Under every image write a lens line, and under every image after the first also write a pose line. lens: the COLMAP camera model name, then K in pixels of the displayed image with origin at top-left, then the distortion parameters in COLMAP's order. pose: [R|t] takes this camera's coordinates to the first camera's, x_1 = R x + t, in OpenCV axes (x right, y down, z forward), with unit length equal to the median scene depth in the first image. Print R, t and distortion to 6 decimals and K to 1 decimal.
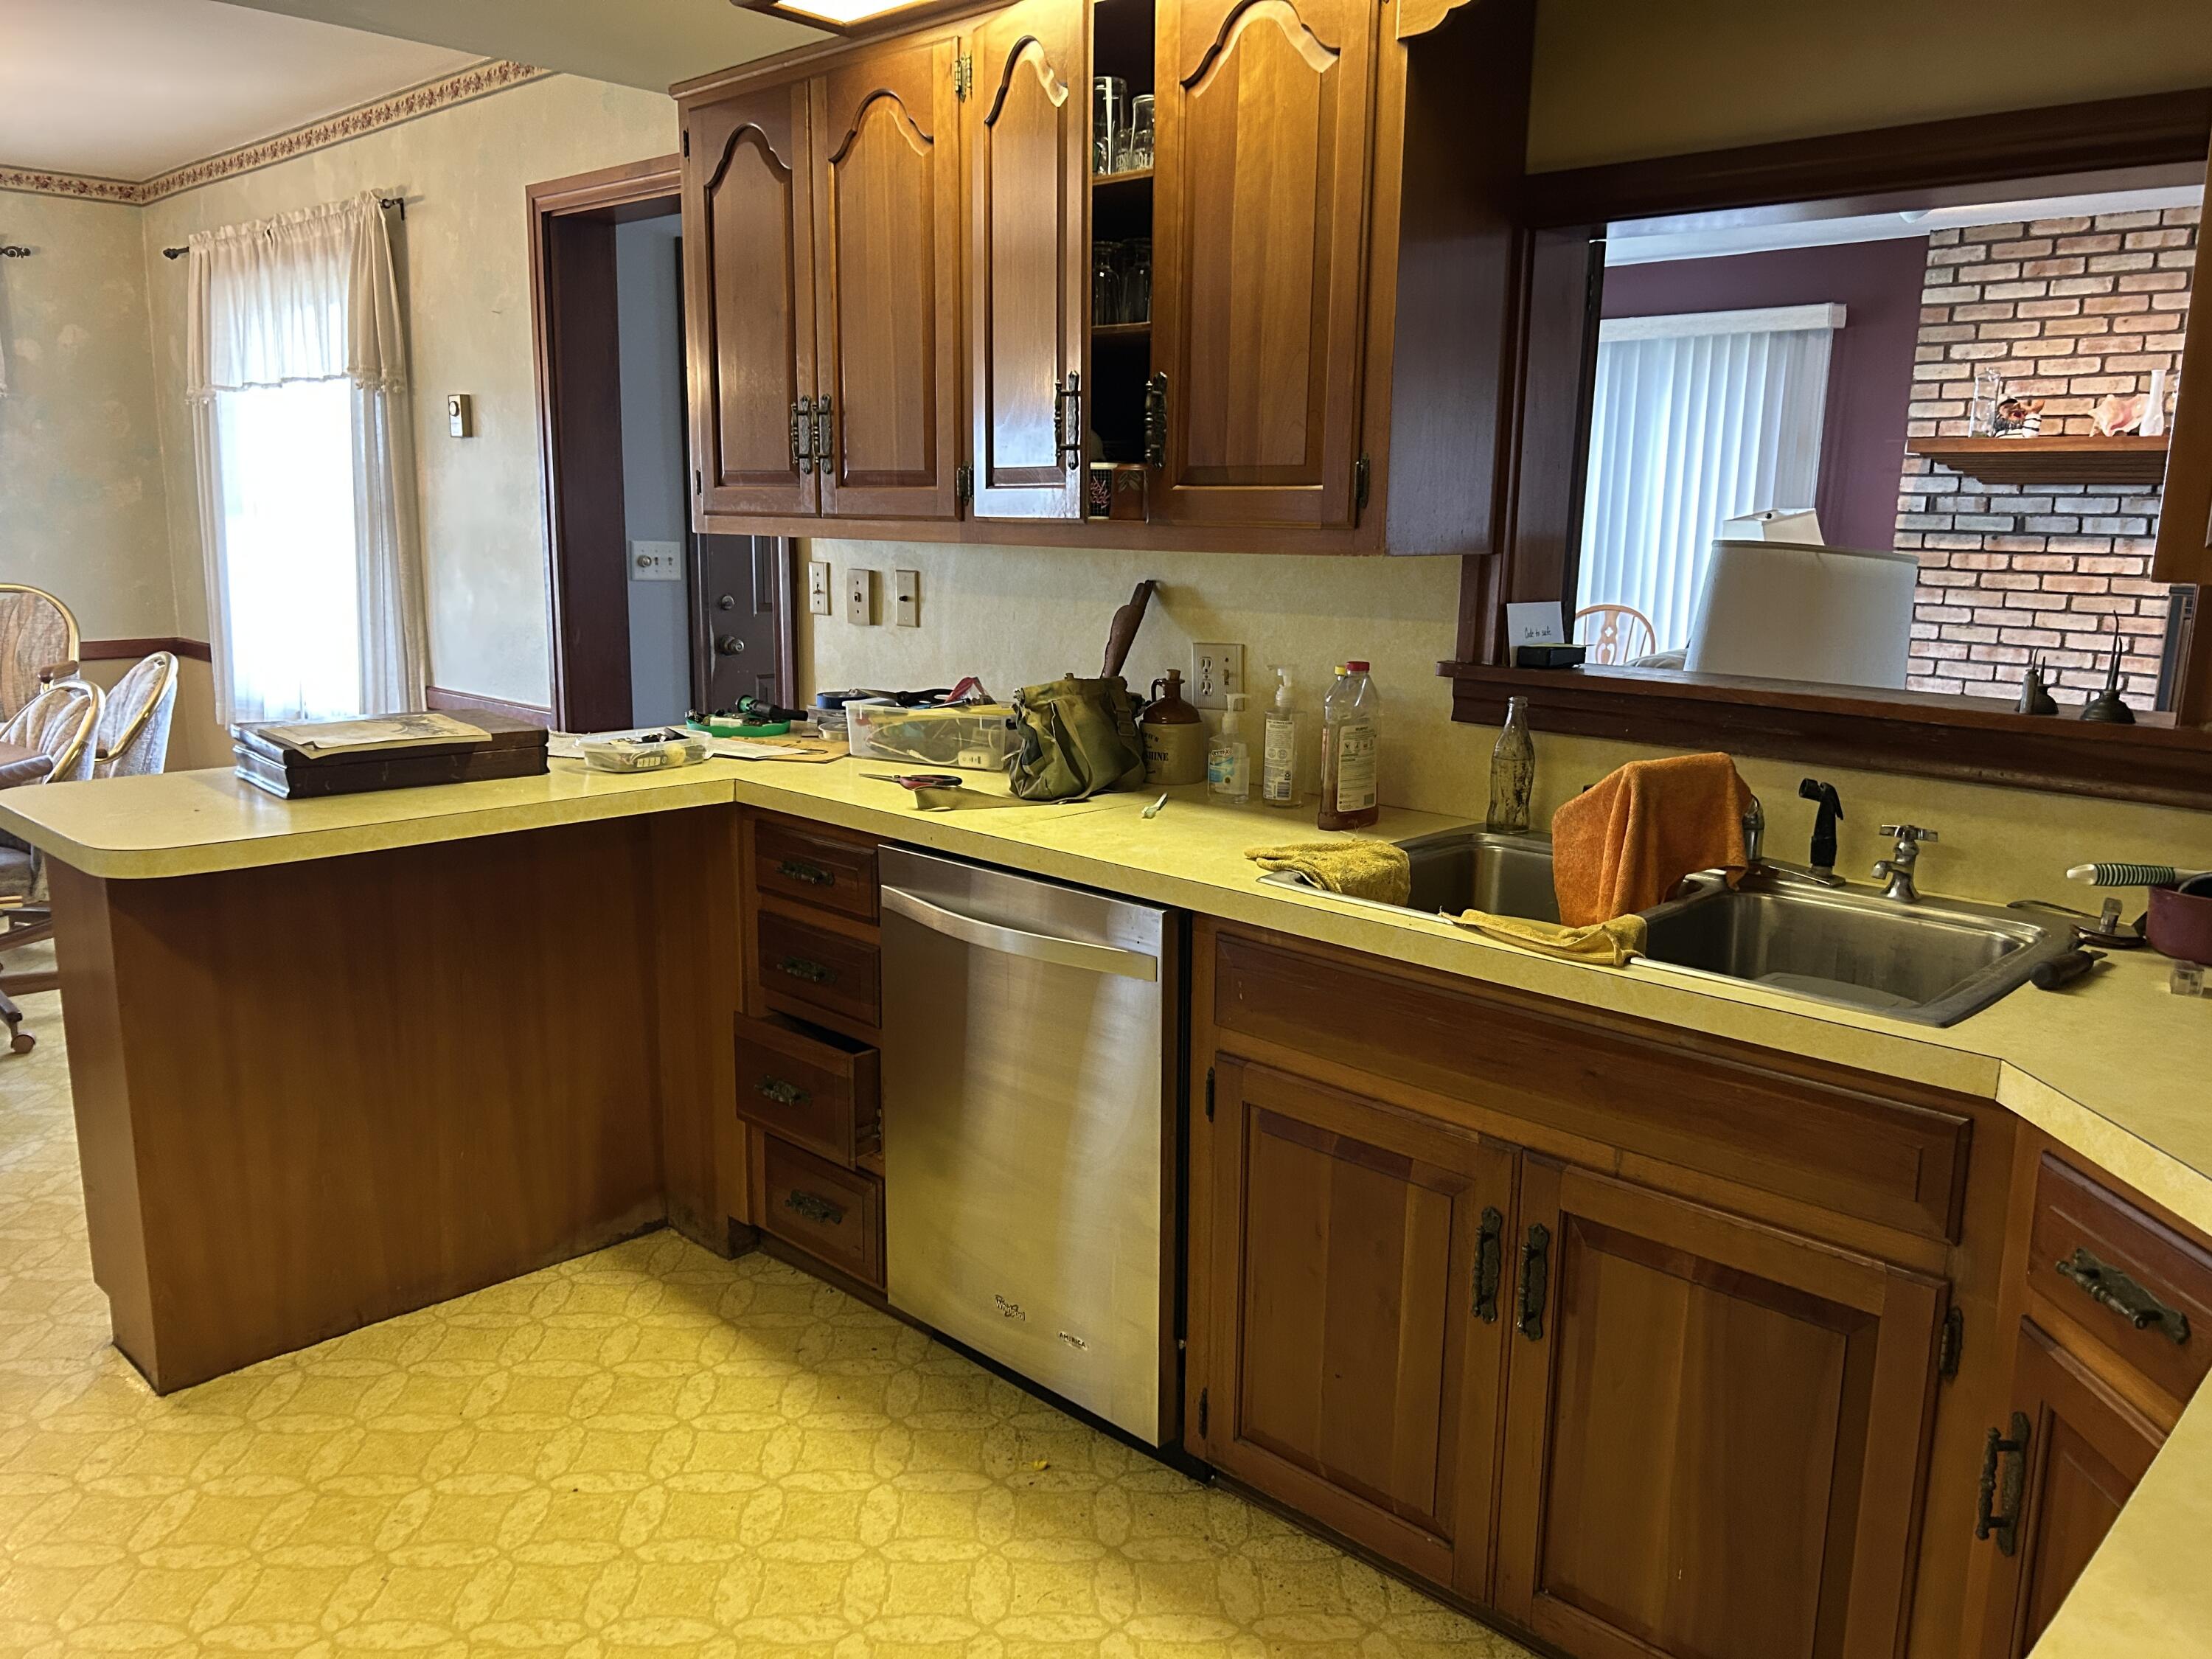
lens RADIAL K [[1651.0, 0, 1102.0], [0, 1651.0, 848.8], [0, 0, 1]] dist [0.050533, -0.055287]
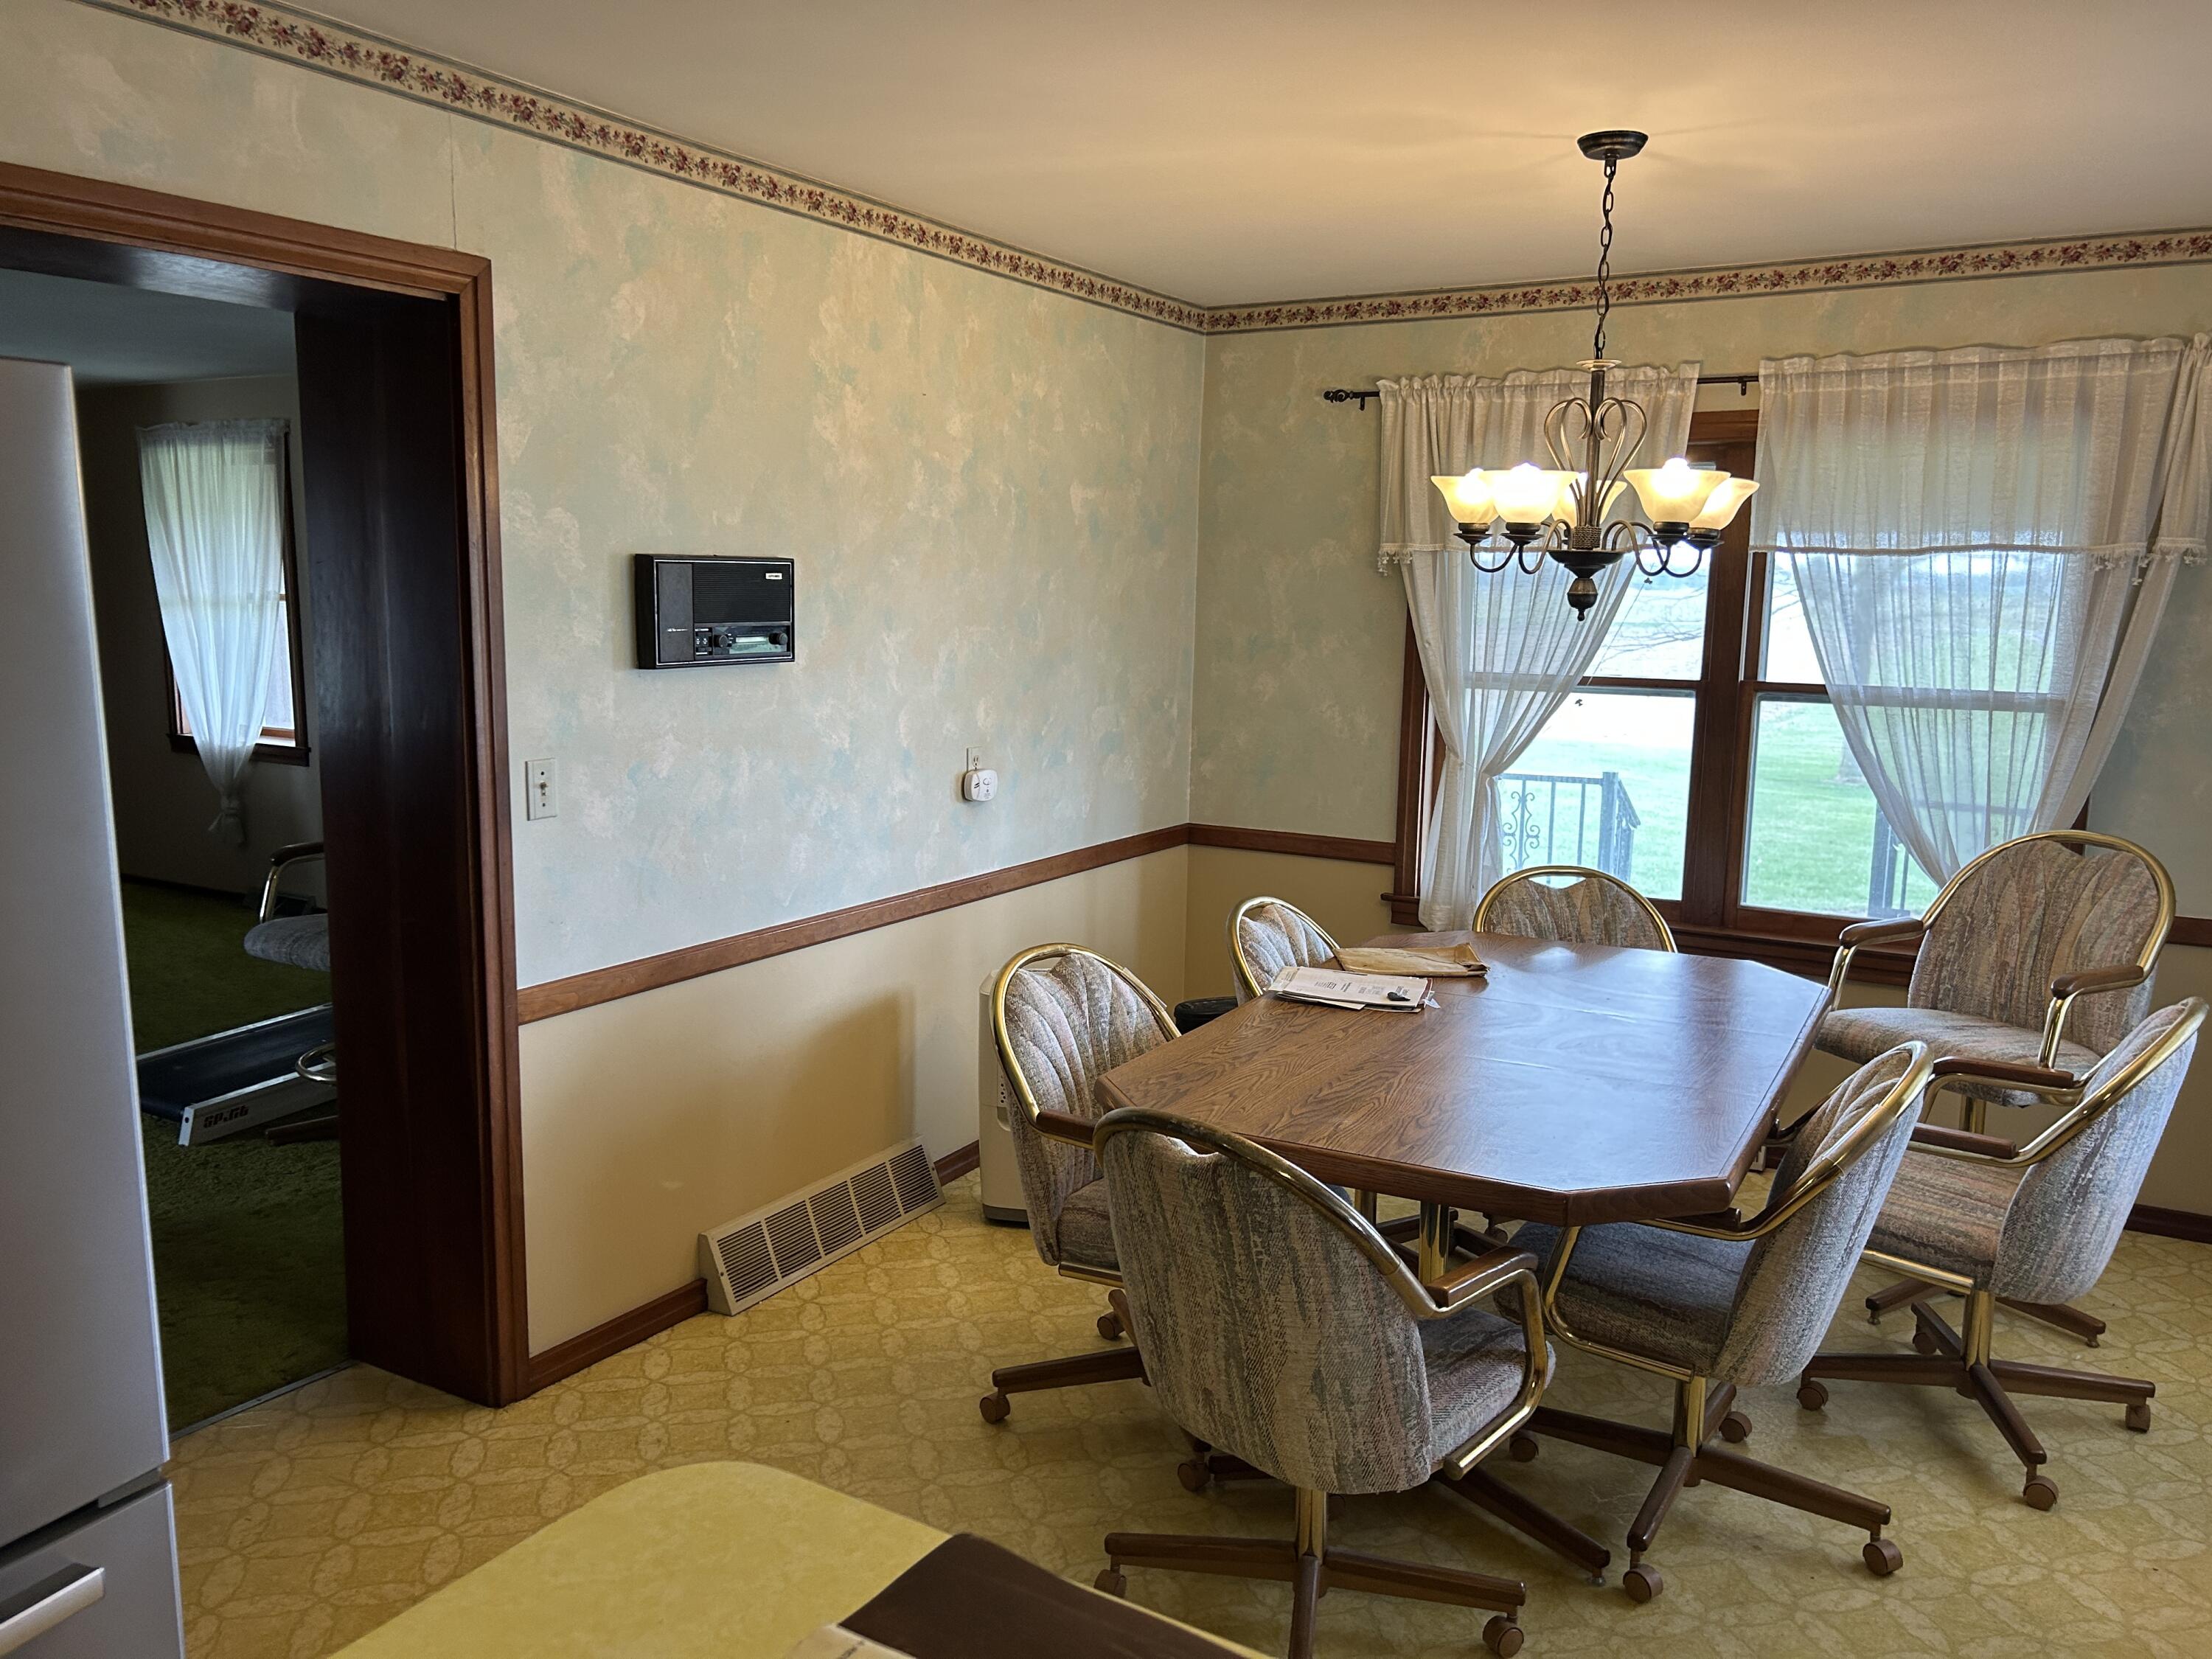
lens RADIAL K [[1651.0, 0, 1106.9], [0, 1651.0, 823.2], [0, 0, 1]] dist [0.050533, -0.055287]
pose [[0.214701, 0.124980, -0.968650, -0.110487], [-0.204191, 0.975606, 0.080619, -0.242919], [0.955097, 0.180481, 0.234983, 0.770114]]
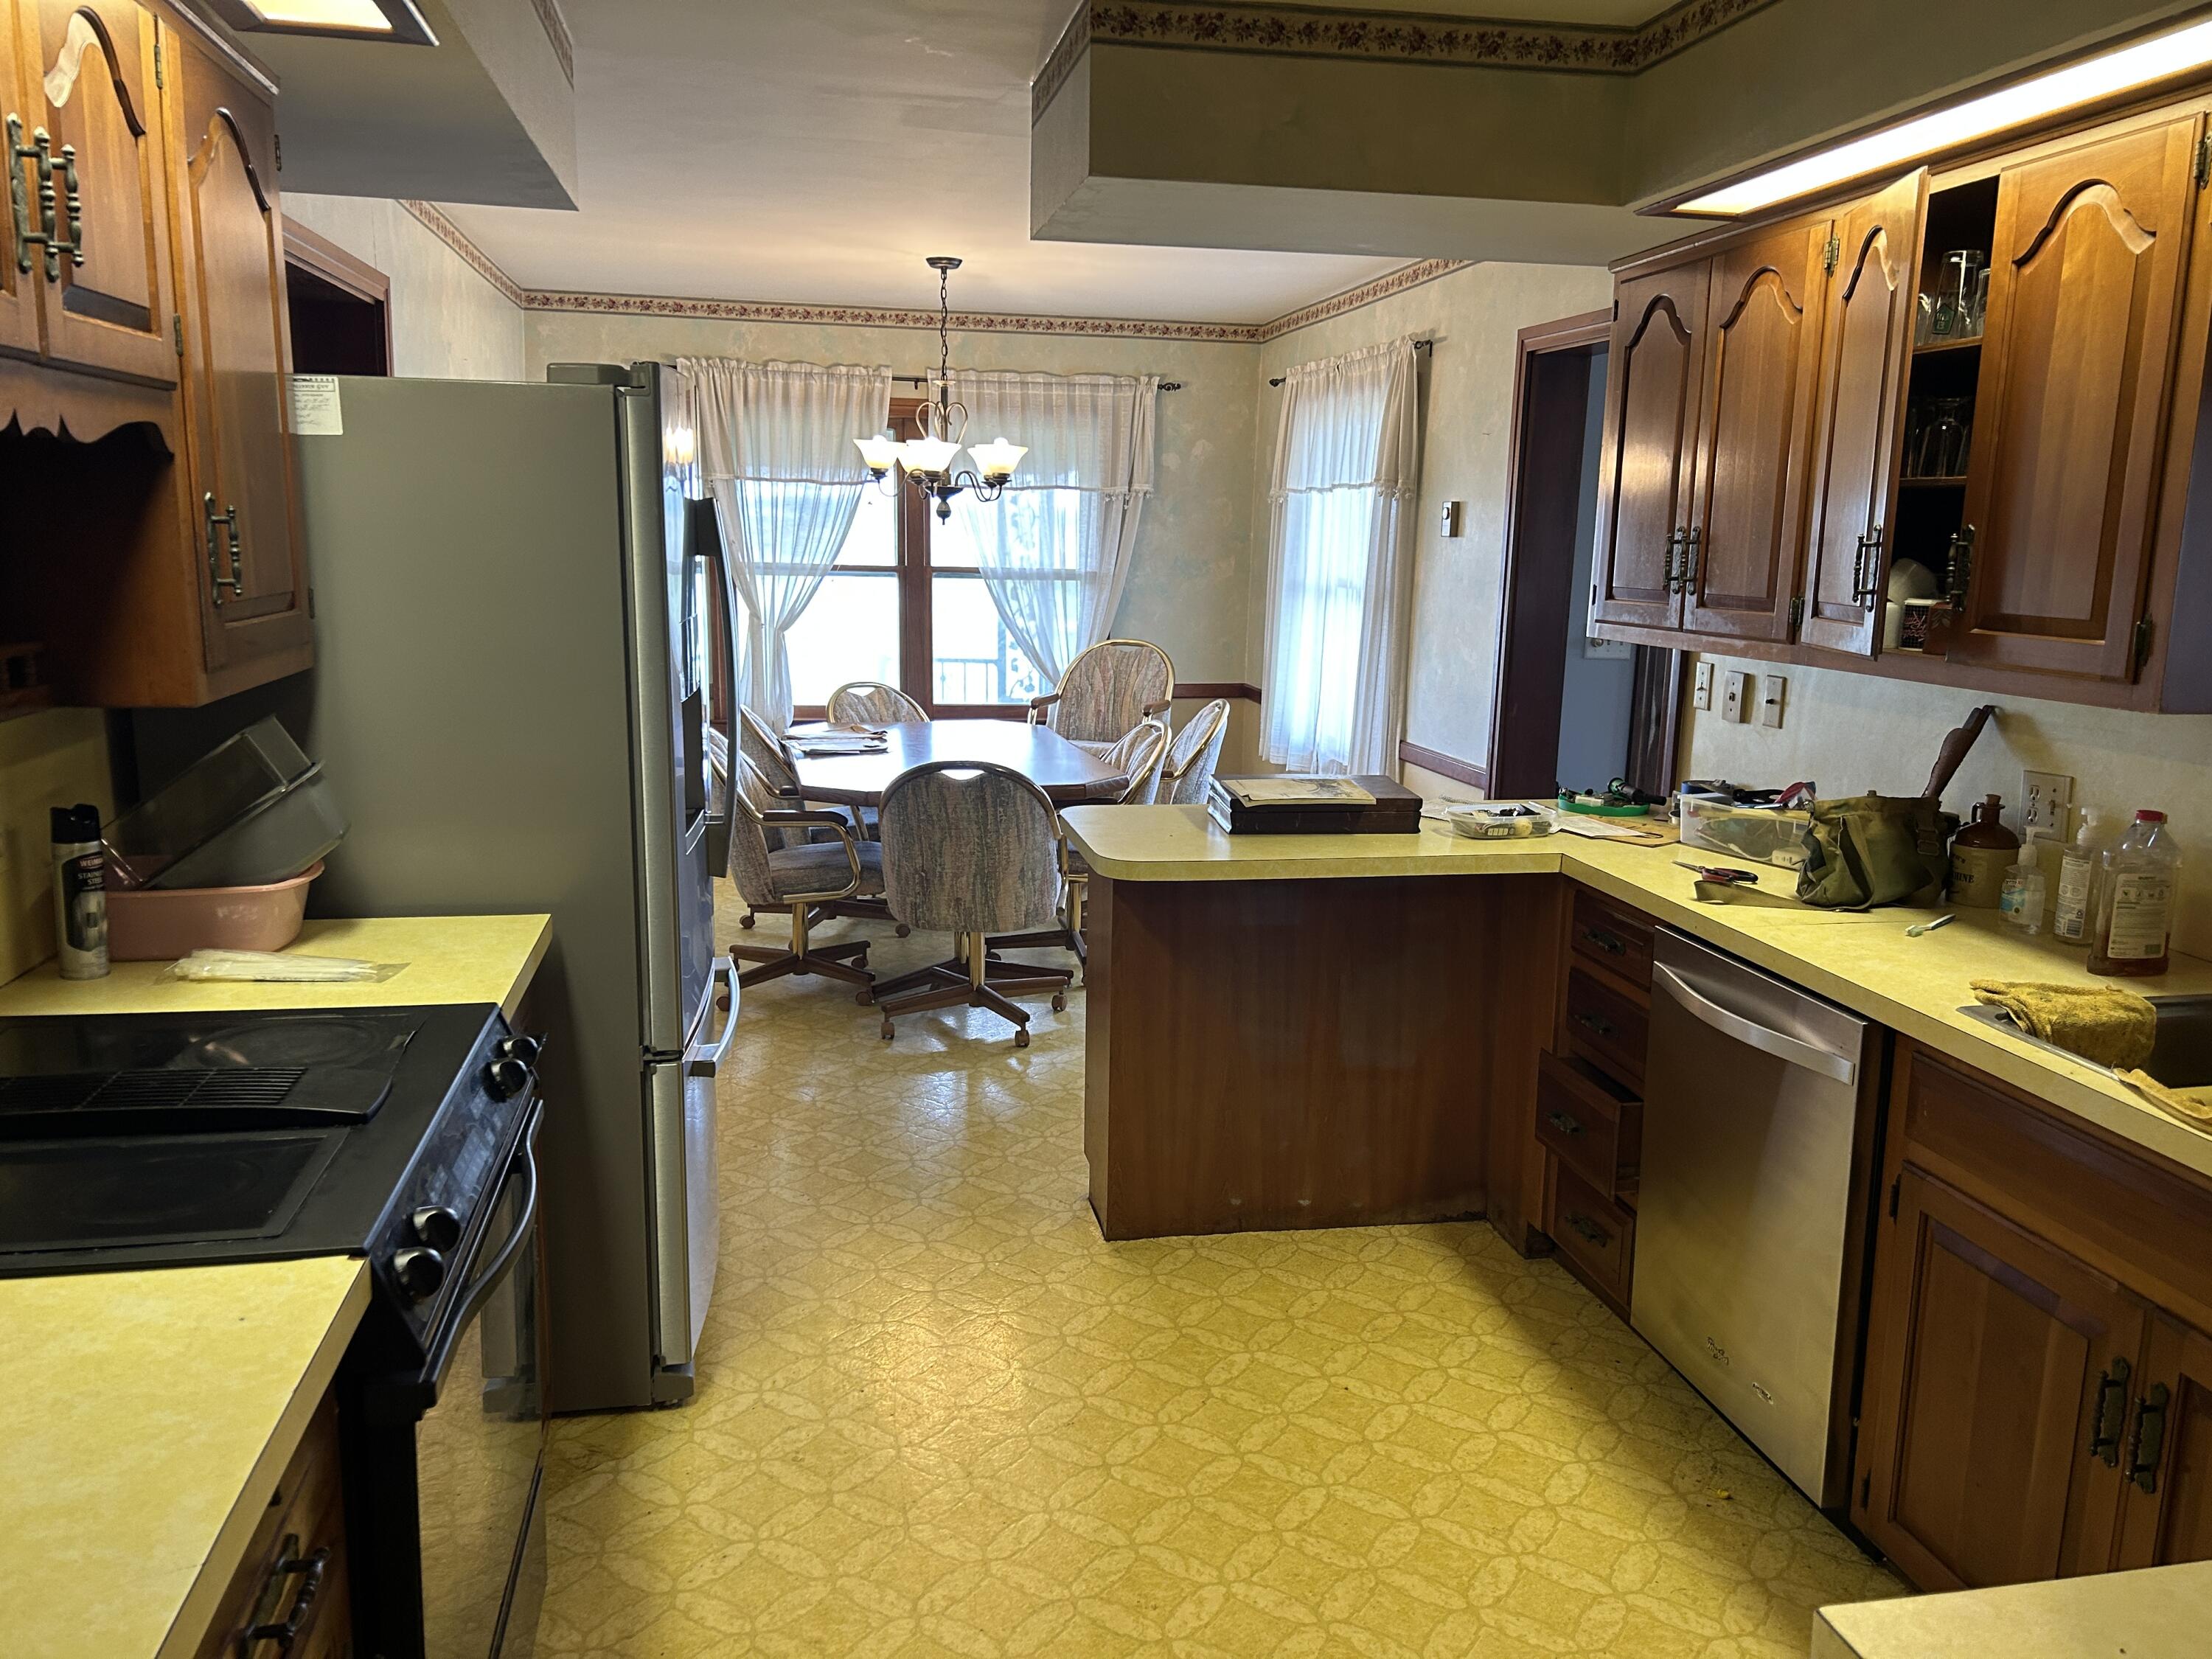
lens RADIAL K [[1651.0, 0, 1104.4], [0, 1651.0, 831.4], [0, 0, 1]] dist [0.050533, -0.055287]
pose [[0.811408, 0.104044, -0.575145, 0.203555], [-0.120600, 0.992656, 0.009432, -0.031132], [0.571903, 0.061709, 0.817997, -0.171020]]
